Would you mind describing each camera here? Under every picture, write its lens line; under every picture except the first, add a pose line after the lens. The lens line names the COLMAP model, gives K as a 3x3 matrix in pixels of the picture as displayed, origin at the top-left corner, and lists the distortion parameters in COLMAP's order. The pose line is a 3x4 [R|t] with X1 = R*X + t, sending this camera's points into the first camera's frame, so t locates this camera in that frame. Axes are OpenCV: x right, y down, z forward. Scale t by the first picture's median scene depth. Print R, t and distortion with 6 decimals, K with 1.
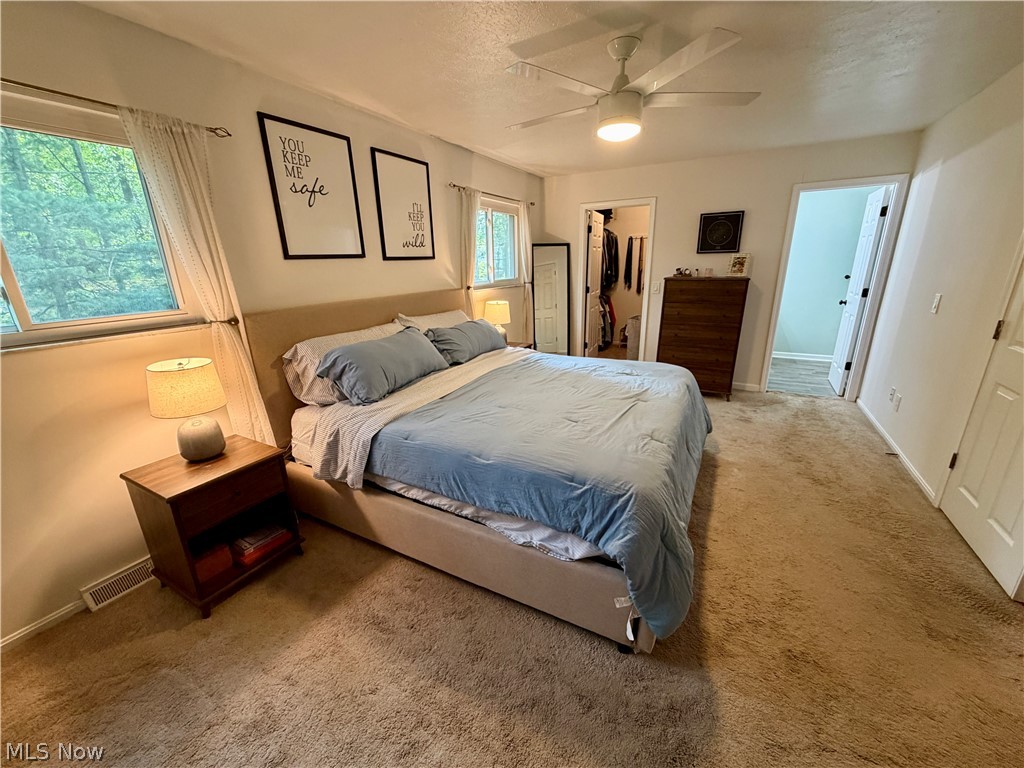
lens RADIAL K [[405.7, 0, 509.6], [0, 405.7, 385.8], [0, 0, 1]] dist [0.000274, -0.000068]
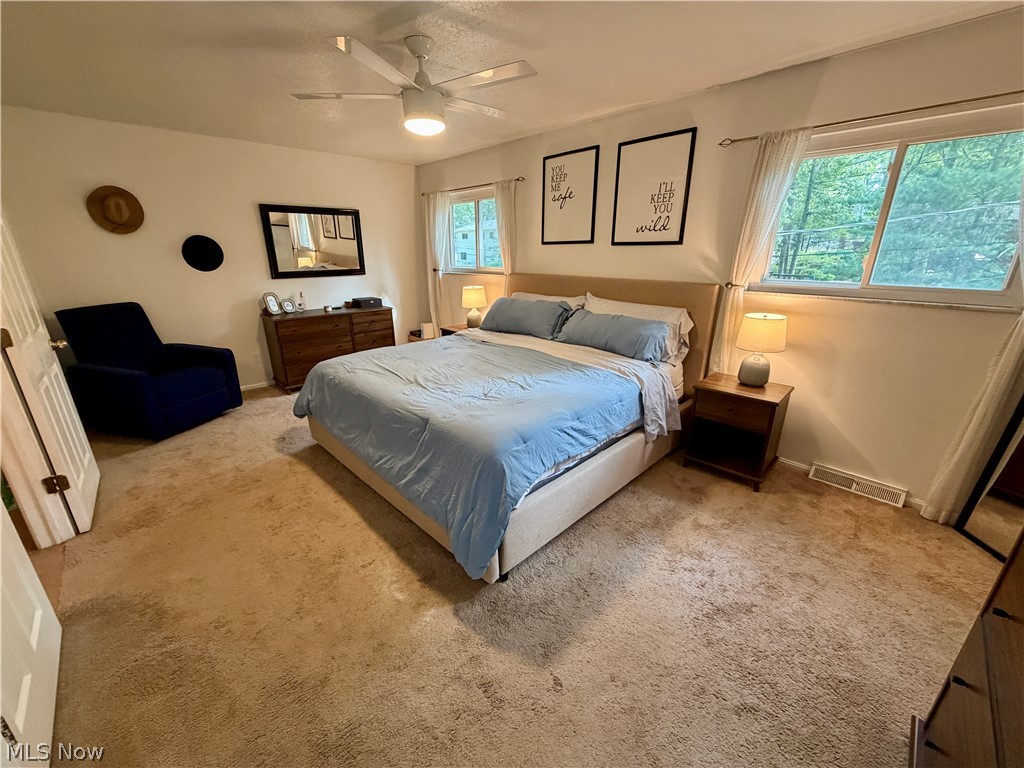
lens RADIAL K [[405.7, 0, 509.6], [0, 405.7, 385.8], [0, 0, 1]] dist [0.000274, -0.000068]
pose [[-0.294868, 0.323906, -0.898965, 0.973321], [-0.275837, 0.871889, 0.404628, -0.372583], [0.914859, 0.367279, -0.167747, 1.152509]]
